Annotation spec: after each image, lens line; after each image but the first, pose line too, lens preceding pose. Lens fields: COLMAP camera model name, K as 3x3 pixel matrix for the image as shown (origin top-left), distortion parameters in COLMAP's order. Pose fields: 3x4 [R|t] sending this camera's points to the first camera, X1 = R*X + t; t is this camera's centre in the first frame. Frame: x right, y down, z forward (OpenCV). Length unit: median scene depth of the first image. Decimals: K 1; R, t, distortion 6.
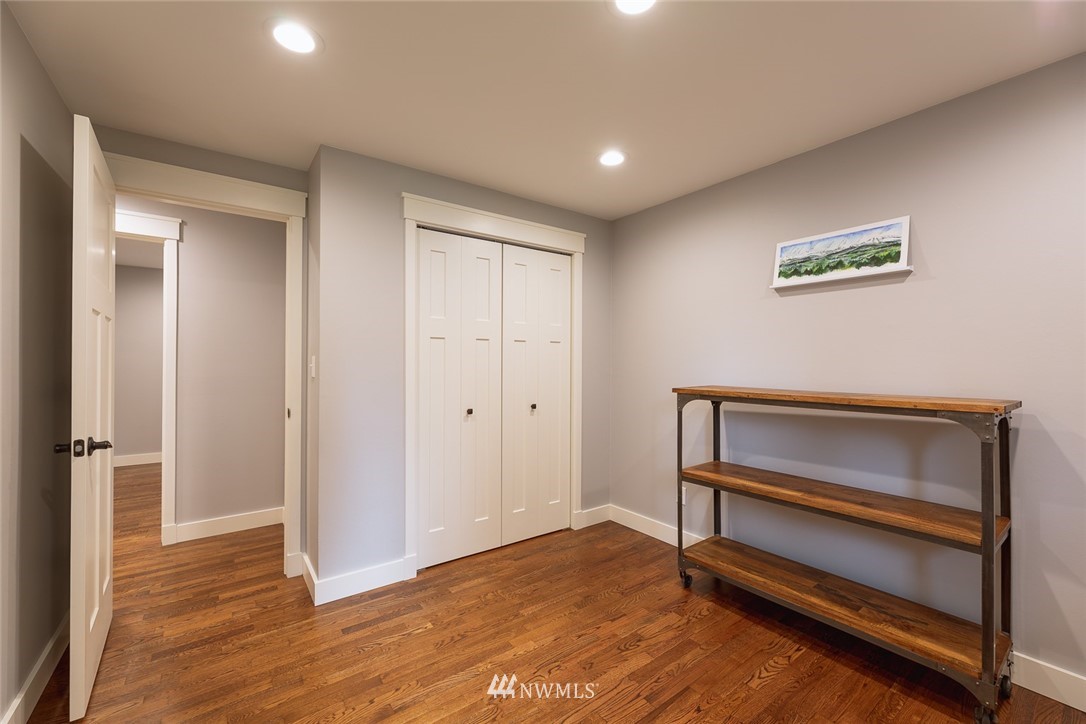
lens RADIAL K [[438.8, 0, 541.1], [0, 438.8, 361.5], [0, 0, 1]] dist [-0.000085, -0.000044]
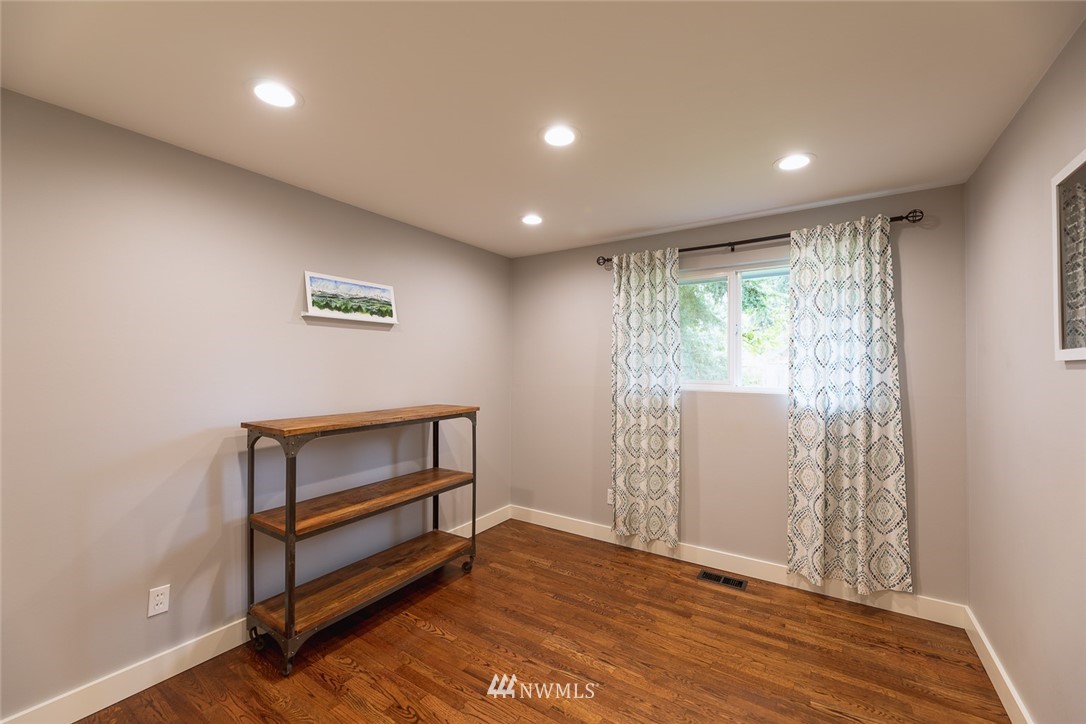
lens RADIAL K [[438.8, 0, 541.1], [0, 438.8, 361.5], [0, 0, 1]] dist [-0.000085, -0.000044]
pose [[-0.343234, 0.005203, 0.939235, -0.672824], [-0.007876, 0.999934, -0.008417, -0.066412], [-0.939217, -0.010287, -0.343170, 0.960318]]
